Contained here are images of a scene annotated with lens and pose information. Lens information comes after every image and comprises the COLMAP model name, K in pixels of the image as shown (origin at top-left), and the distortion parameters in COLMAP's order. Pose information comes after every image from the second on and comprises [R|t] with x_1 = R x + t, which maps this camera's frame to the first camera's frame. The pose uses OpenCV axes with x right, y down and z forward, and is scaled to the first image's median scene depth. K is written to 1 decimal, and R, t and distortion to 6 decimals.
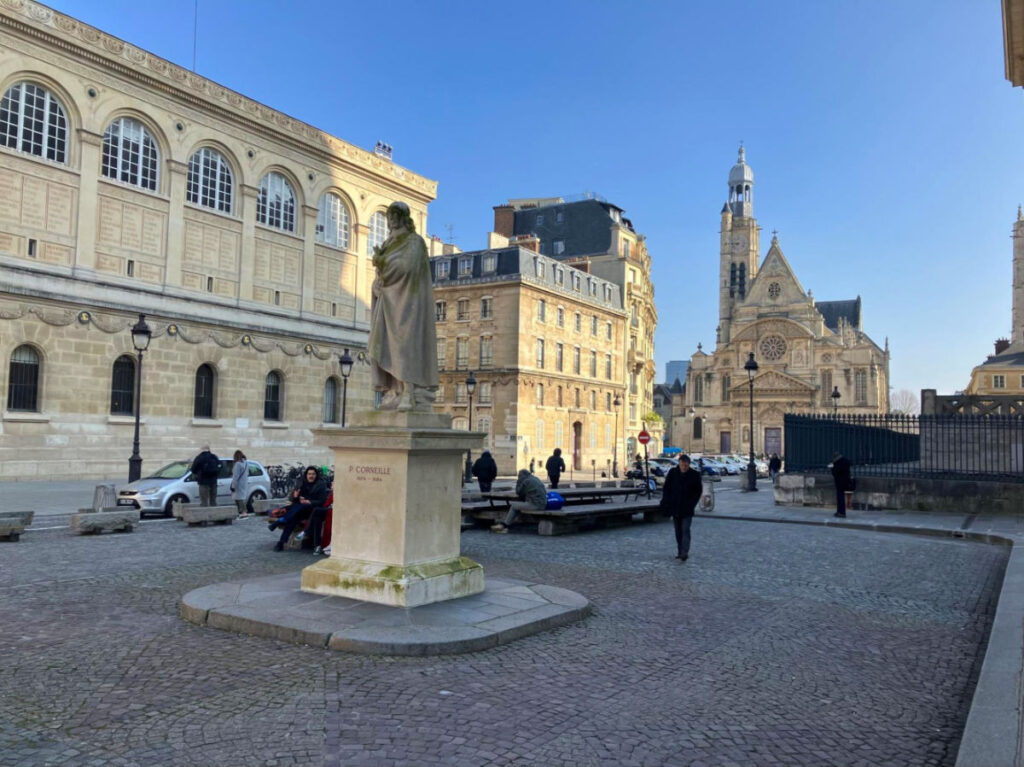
lens RADIAL K [[852.2, 0, 494.3], [0, 852.2, 380.3], [0, 0, 1]] dist [0.106251, -0.133840]
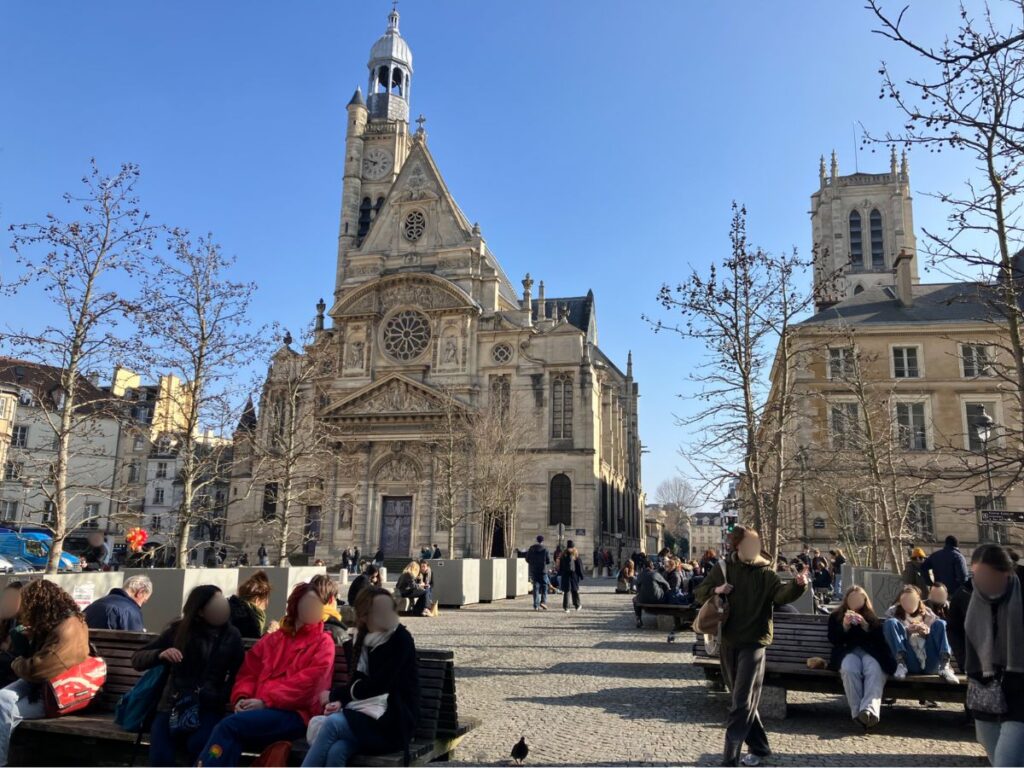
lens RADIAL K [[852.2, 0, 494.3], [0, 852.2, 380.8], [0, 0, 1]] dist [0.106251, -0.133840]
pose [[0.974975, 0.040155, 0.218656, 0.272927], [-0.015575, 0.993473, -0.112998, 0.044937], [-0.221767, 0.106765, 0.969237, 0.525224]]
